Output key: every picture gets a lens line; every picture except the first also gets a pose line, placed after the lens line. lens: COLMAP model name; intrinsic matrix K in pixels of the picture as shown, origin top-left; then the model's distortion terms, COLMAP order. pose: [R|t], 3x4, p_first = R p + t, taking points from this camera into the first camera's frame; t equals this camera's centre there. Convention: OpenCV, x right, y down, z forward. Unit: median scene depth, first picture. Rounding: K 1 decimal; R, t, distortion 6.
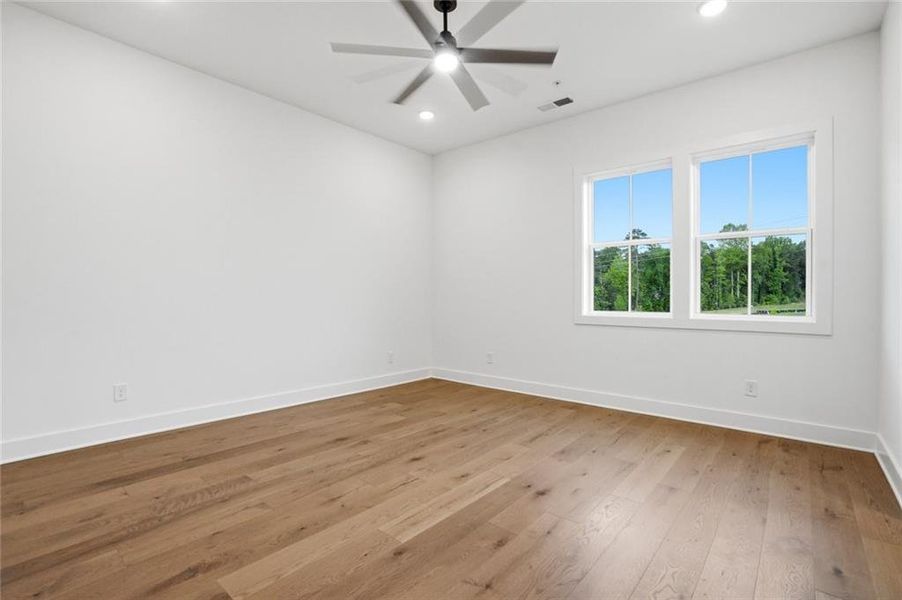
lens RADIAL K [[414.2, 0, 454.9], [0, 414.2, 302.0], [0, 0, 1]] dist [-0.051267, 0.016827]
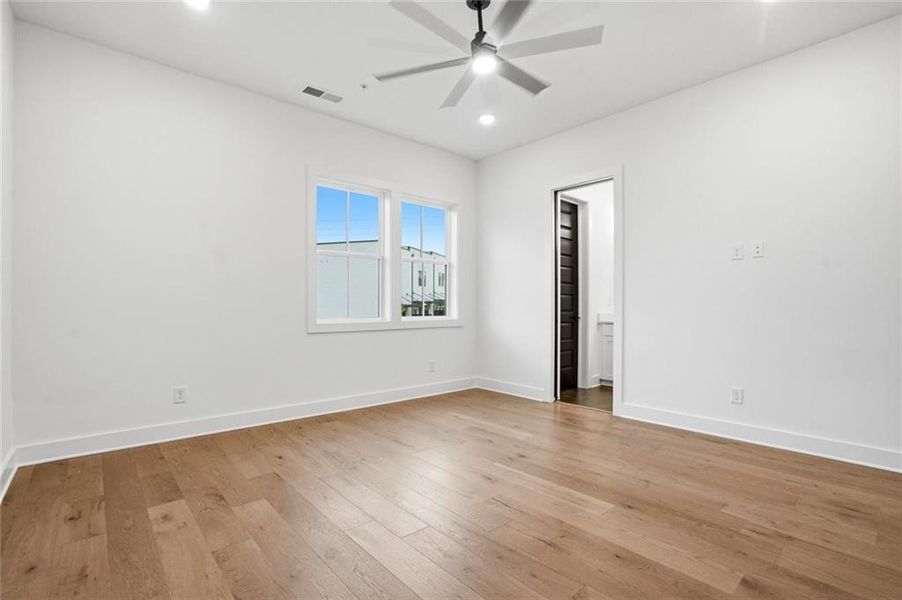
lens RADIAL K [[424.3, 0, 449.4], [0, 424.3, 303.6], [0, 0, 1]] dist [-0.035086, 0.018494]
pose [[0.150482, -0.000877, 0.988612, -0.988992], [0.007685, 0.999970, -0.000282, -0.016762], [-0.988583, 0.007640, 0.150484, 0.881245]]
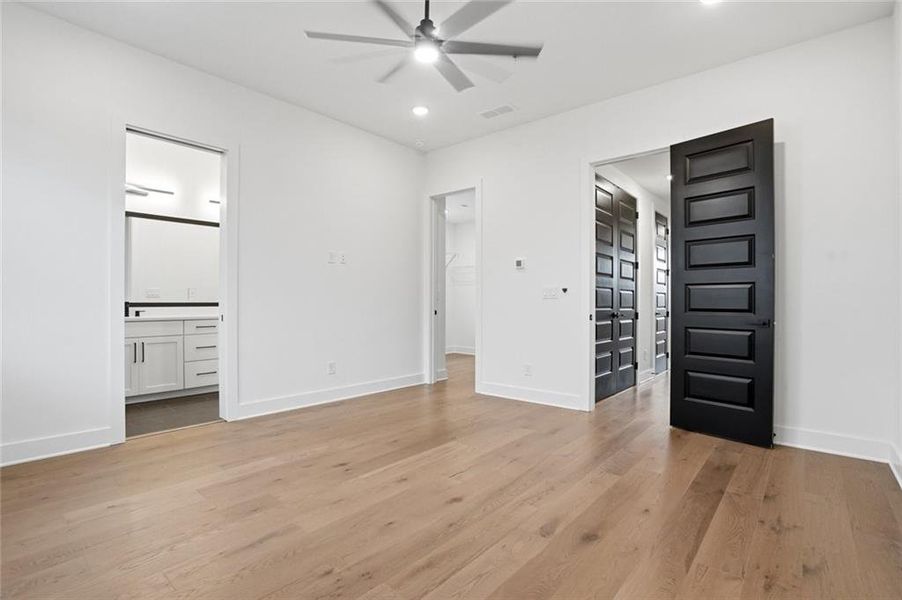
lens RADIAL K [[424.3, 0, 449.4], [0, 424.3, 303.6], [0, 0, 1]] dist [-0.035086, 0.018494]
pose [[-0.999759, -0.008868, 0.020093, -0.097801], [-0.008664, 0.999910, 0.010246, -0.009546], [-0.020182, 0.010070, -0.999746, 1.896892]]
